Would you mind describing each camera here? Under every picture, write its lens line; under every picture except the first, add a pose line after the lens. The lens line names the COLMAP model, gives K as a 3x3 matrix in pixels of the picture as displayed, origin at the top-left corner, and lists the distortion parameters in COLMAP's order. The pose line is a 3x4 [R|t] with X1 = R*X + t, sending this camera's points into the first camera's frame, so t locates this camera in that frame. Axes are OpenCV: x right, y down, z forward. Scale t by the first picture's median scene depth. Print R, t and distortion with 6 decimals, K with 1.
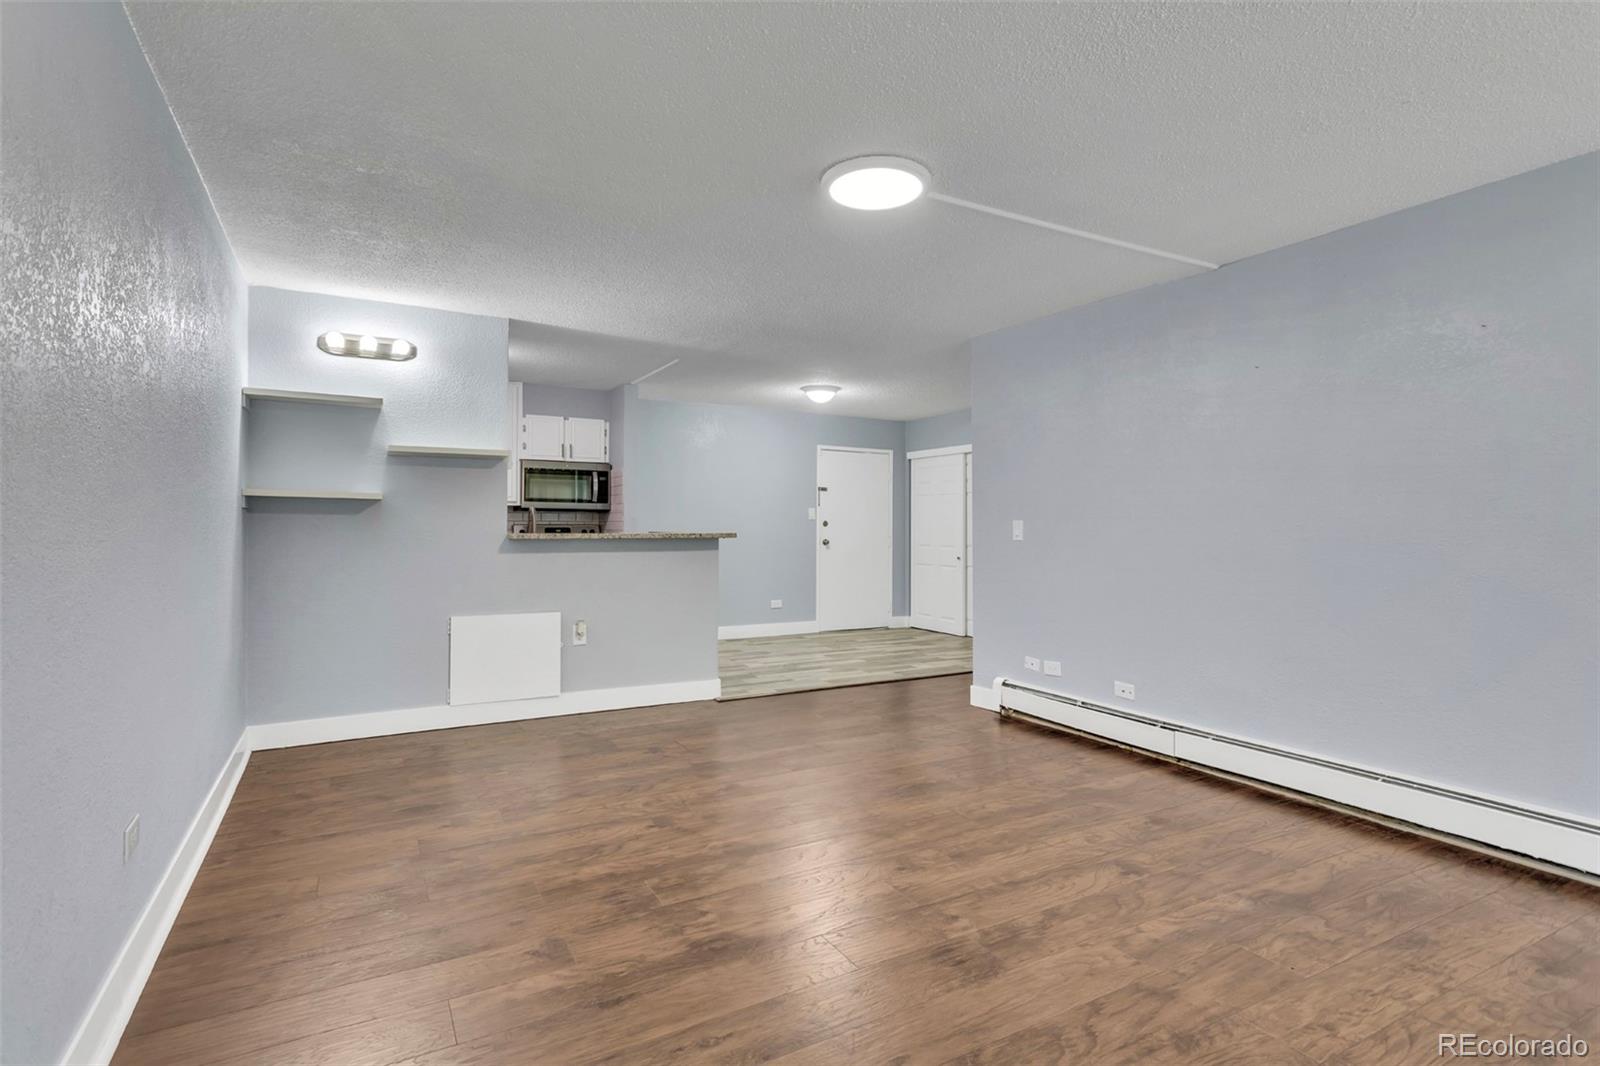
lens RADIAL K [[793.7, 0, 787.4], [0, 793.7, 529.2], [0, 0, 1]] dist [-0.000624, 0.004293]
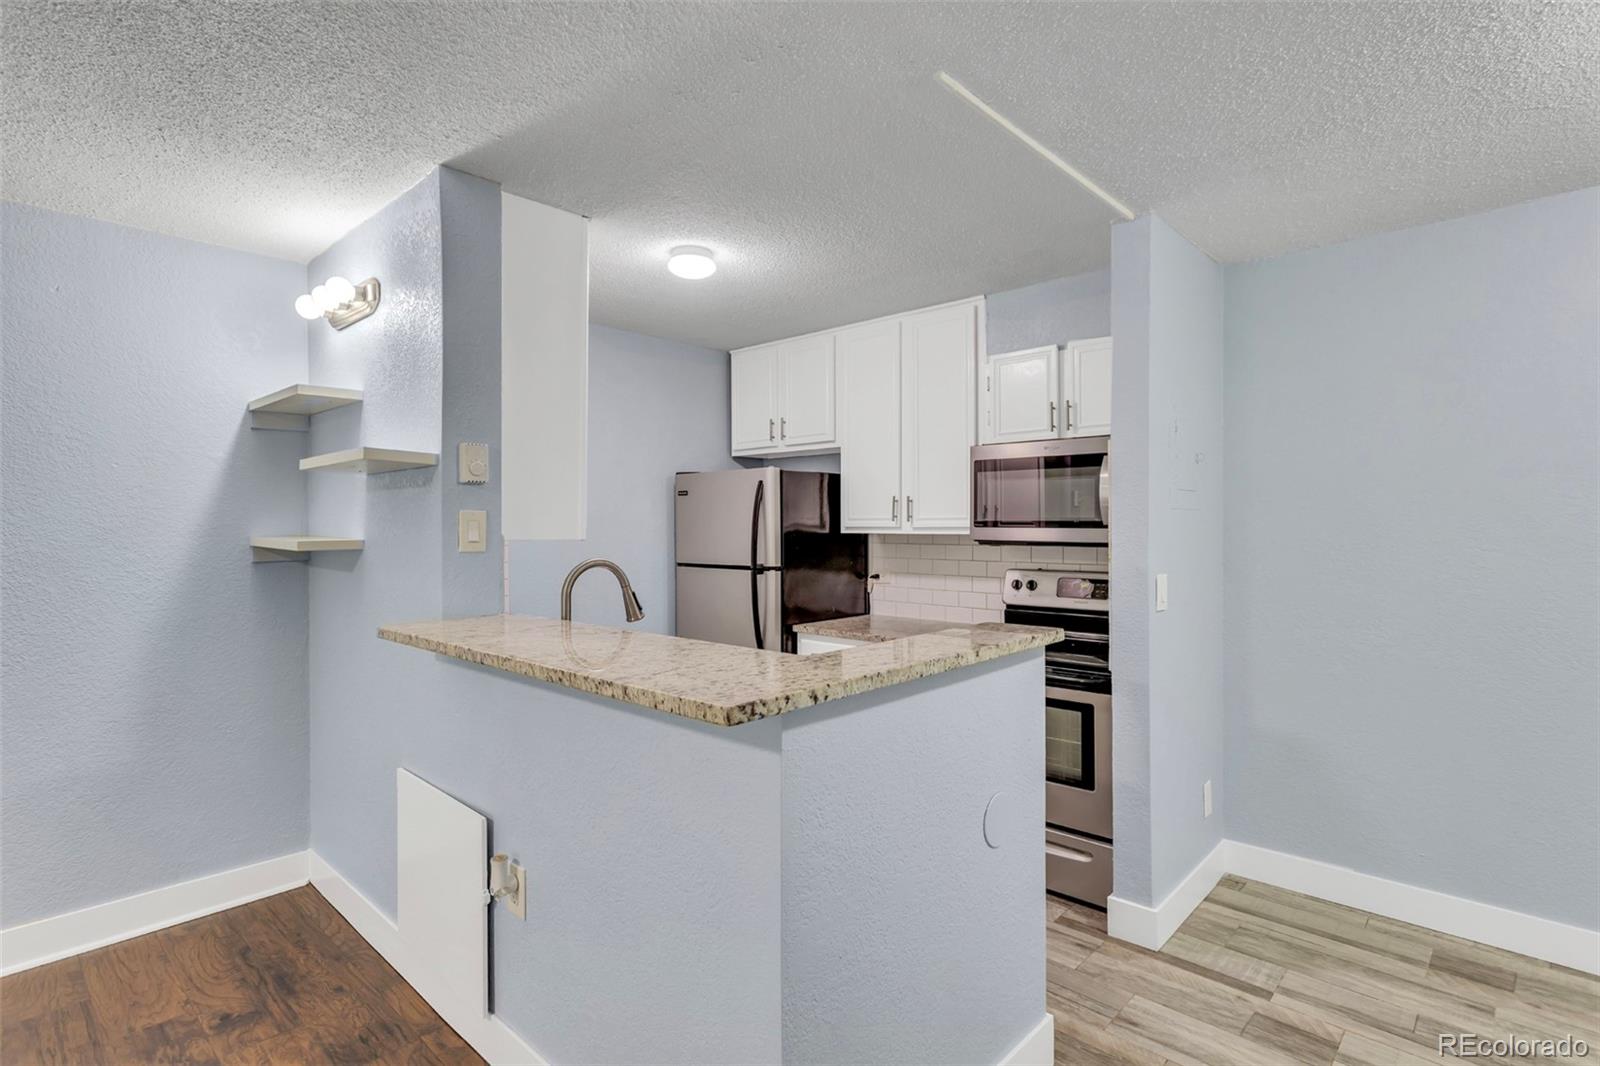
lens RADIAL K [[793.7, 0, 795.6], [0, 793.7, 526.4], [0, 0, 1]] dist [-0.000624, 0.004293]
pose [[0.317823, -0.001349, -0.948149, 0.205584], [0.001050, 0.999999, -0.001071, -0.061906], [0.948150, -0.000655, 0.317824, 1.284047]]
